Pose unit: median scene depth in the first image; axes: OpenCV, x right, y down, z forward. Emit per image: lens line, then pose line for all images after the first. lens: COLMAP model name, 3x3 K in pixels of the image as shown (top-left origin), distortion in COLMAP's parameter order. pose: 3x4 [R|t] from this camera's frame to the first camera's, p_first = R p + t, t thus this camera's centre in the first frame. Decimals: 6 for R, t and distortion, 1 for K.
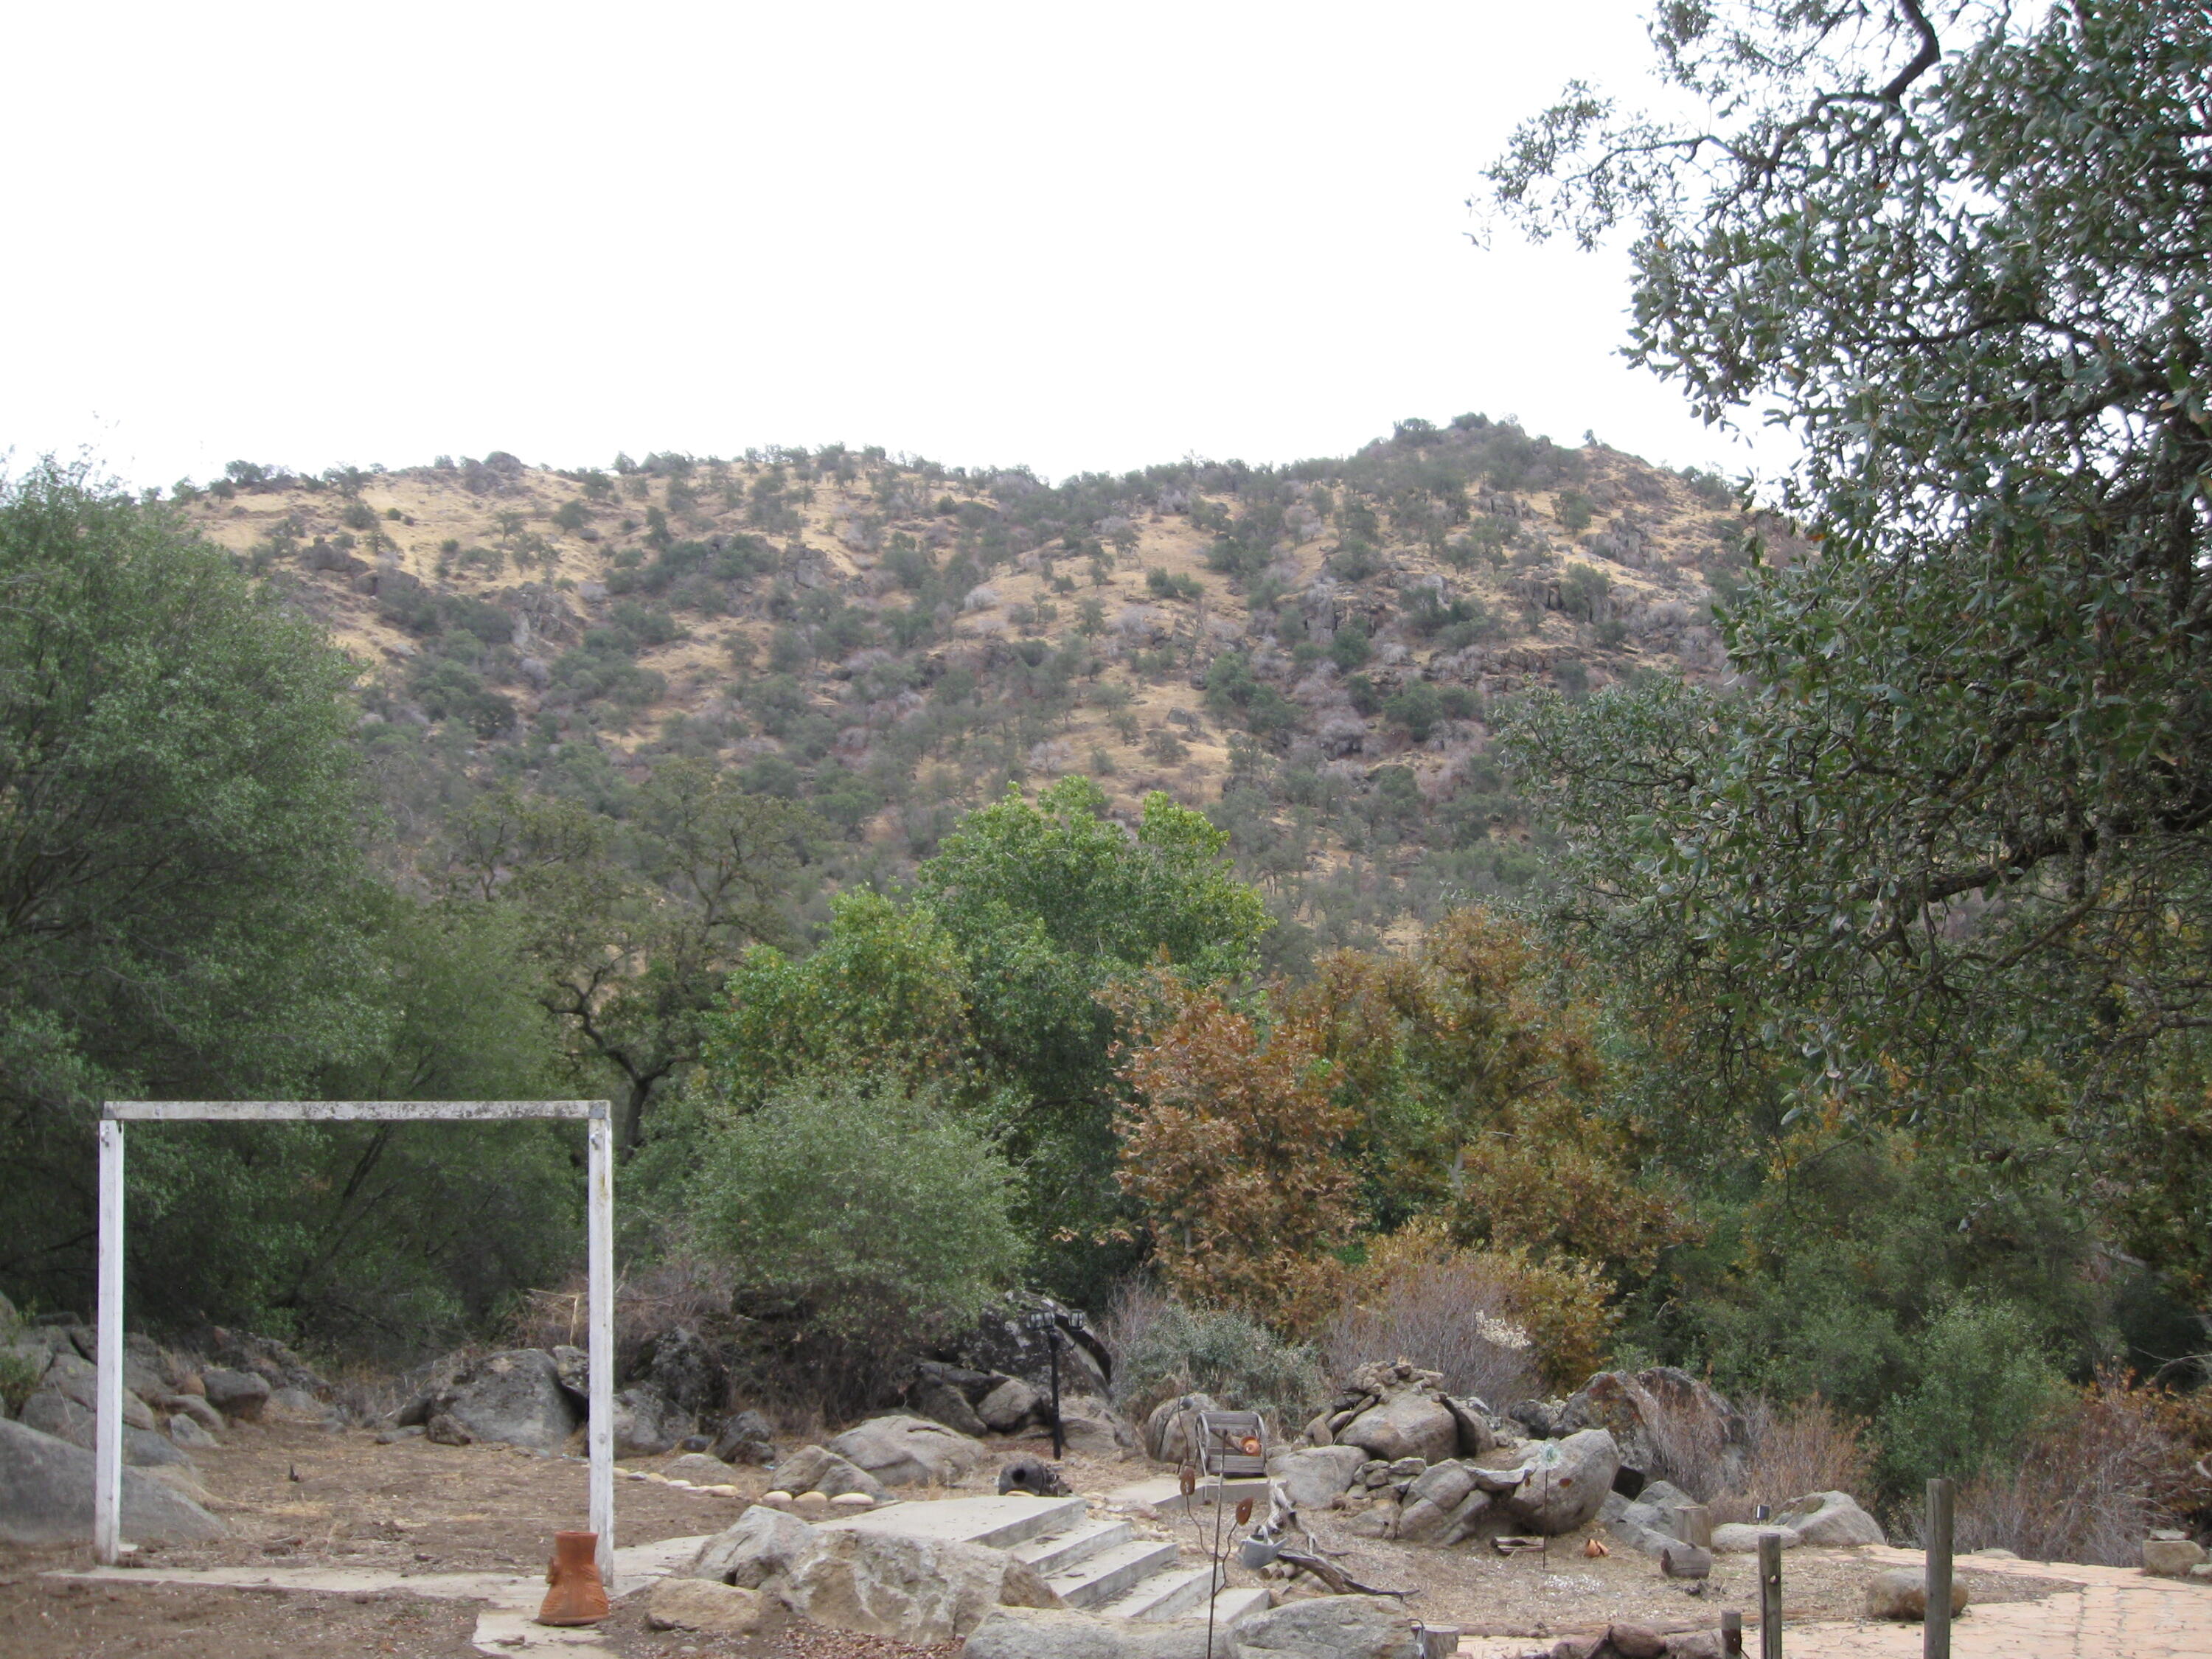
lens RADIAL K [[2302.4, 0, 1132.9], [0, 2302.4, 874.0], [0, 0, 1]] dist [-0.109581, 0.000000]
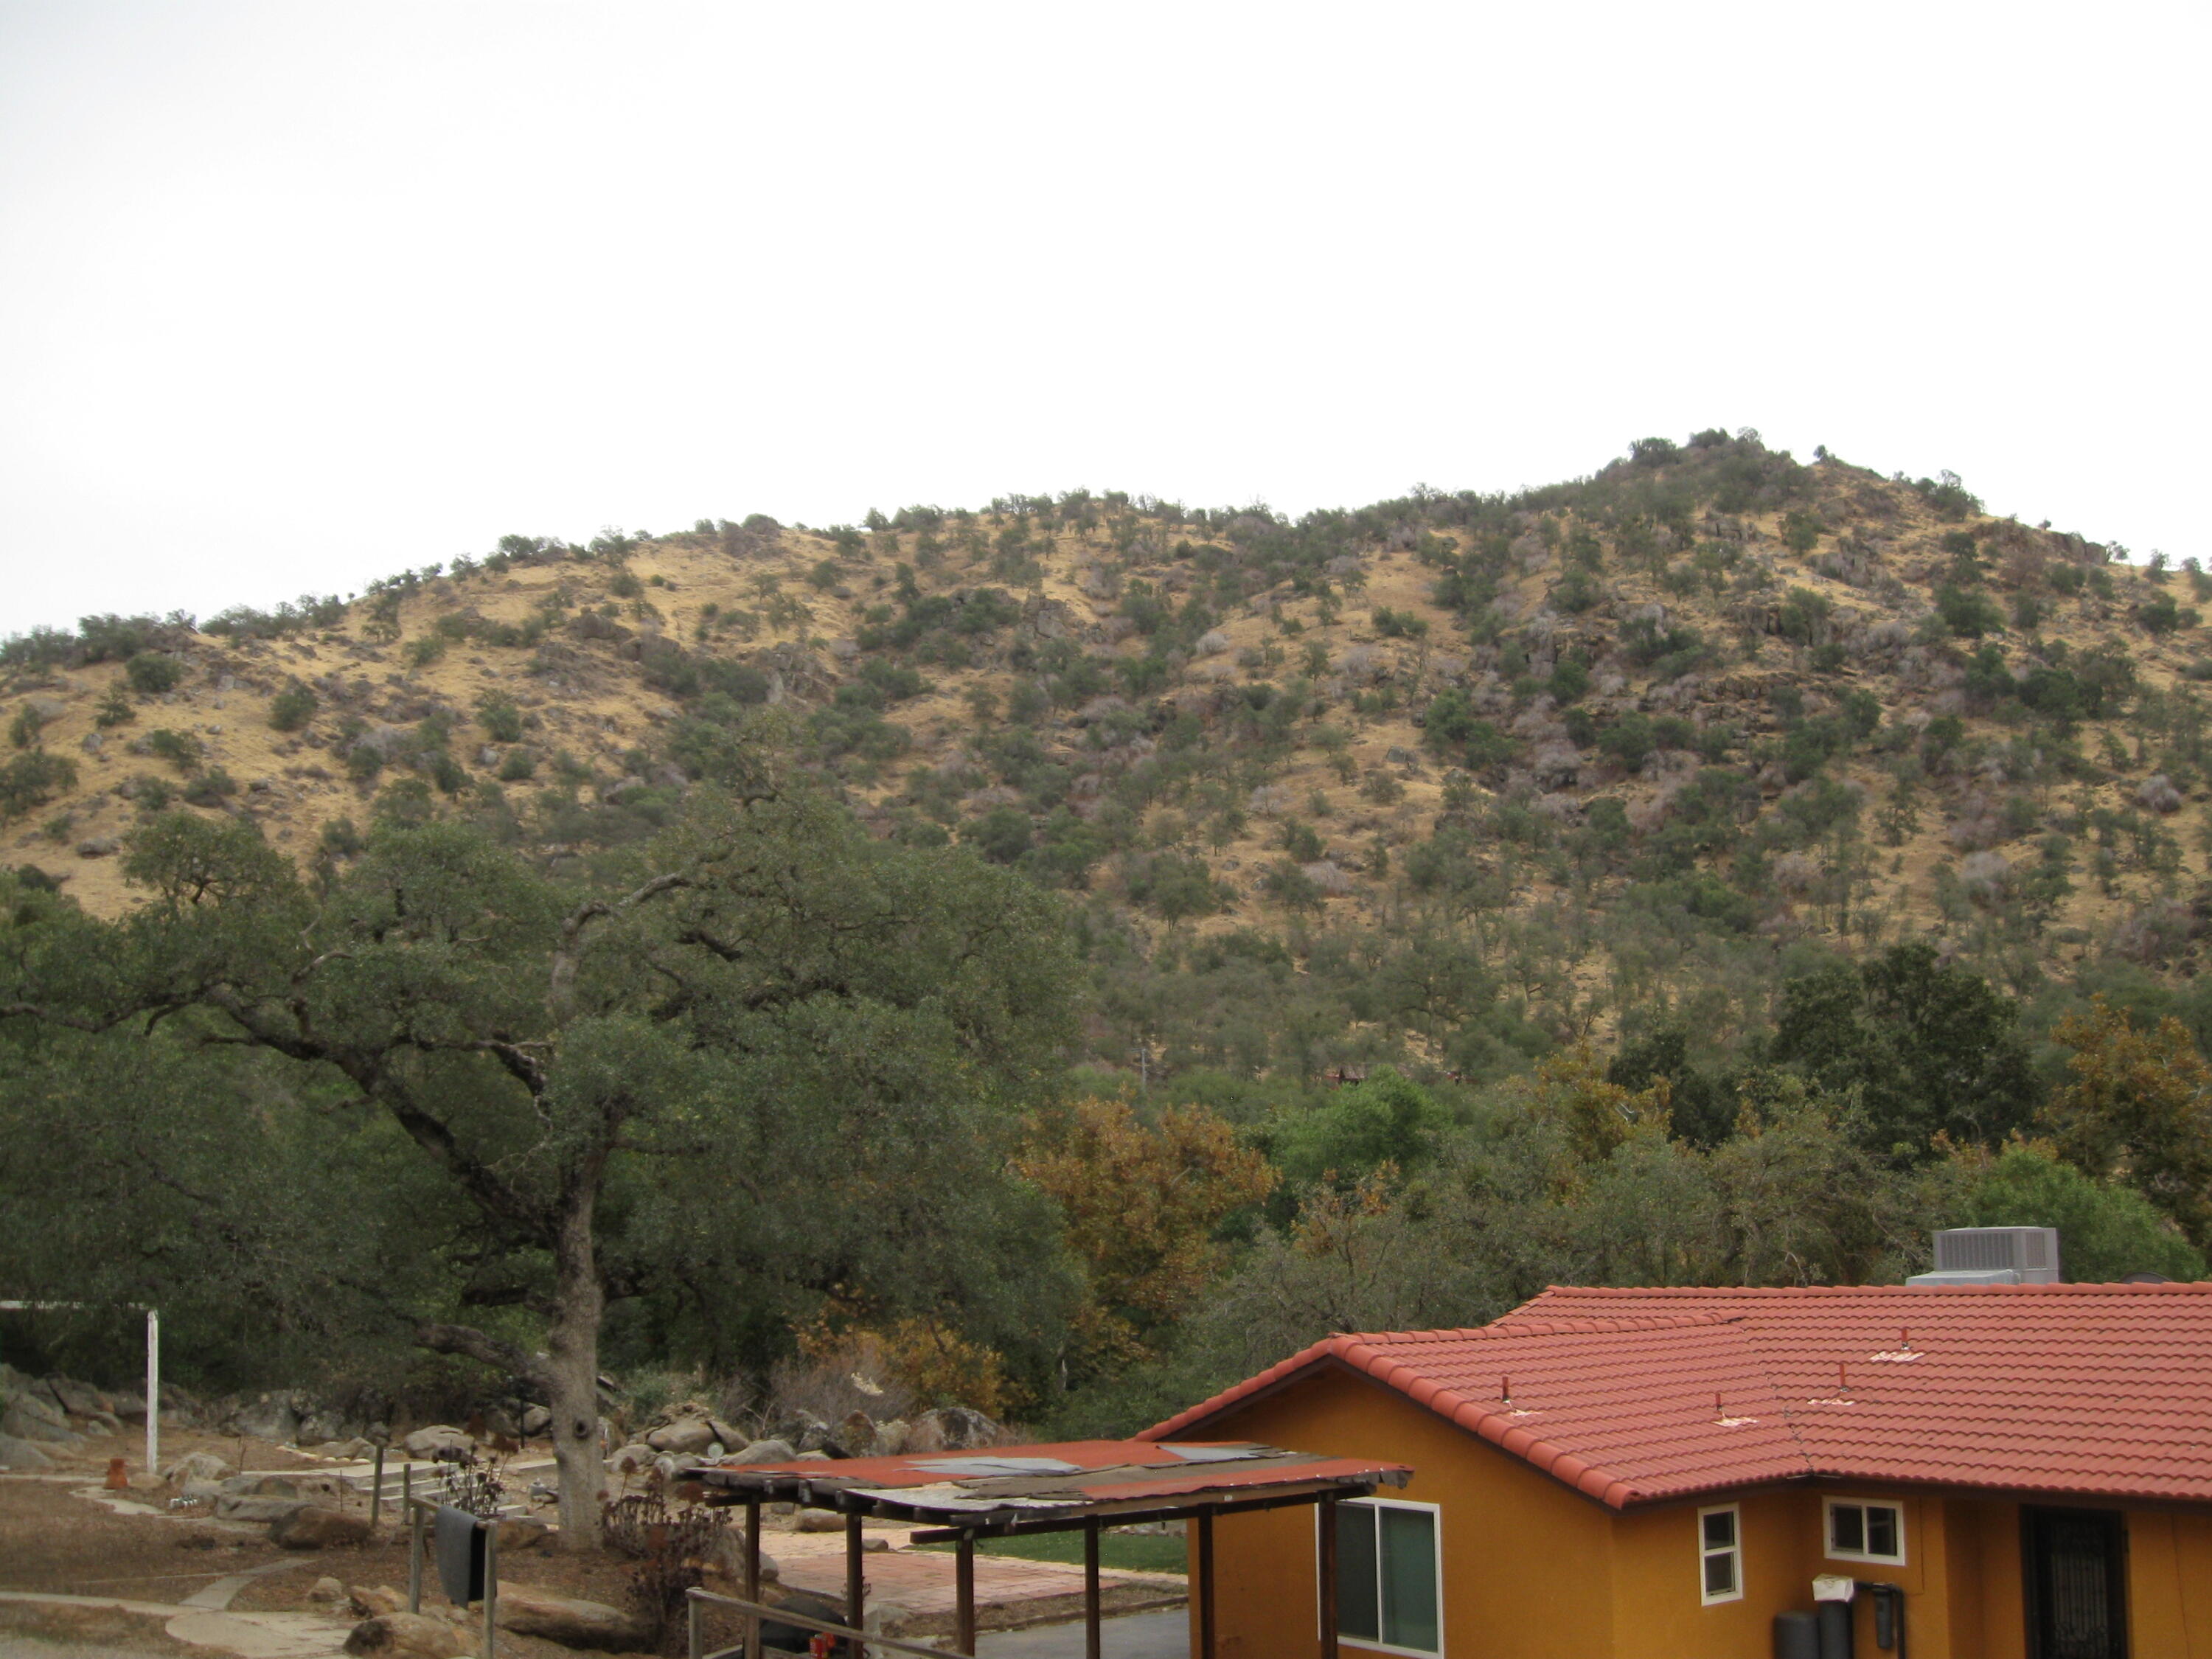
lens RADIAL K [[2302.4, 0, 1131.5], [0, 2302.4, 892.8], [0, 0, 1]] dist [-0.109581, 0.000000]
pose [[0.991838, -0.026968, -0.124621, 0.483661], [0.026892, 0.999636, -0.002295, -0.133166], [0.124637, -0.001075, 0.992202, -0.570333]]
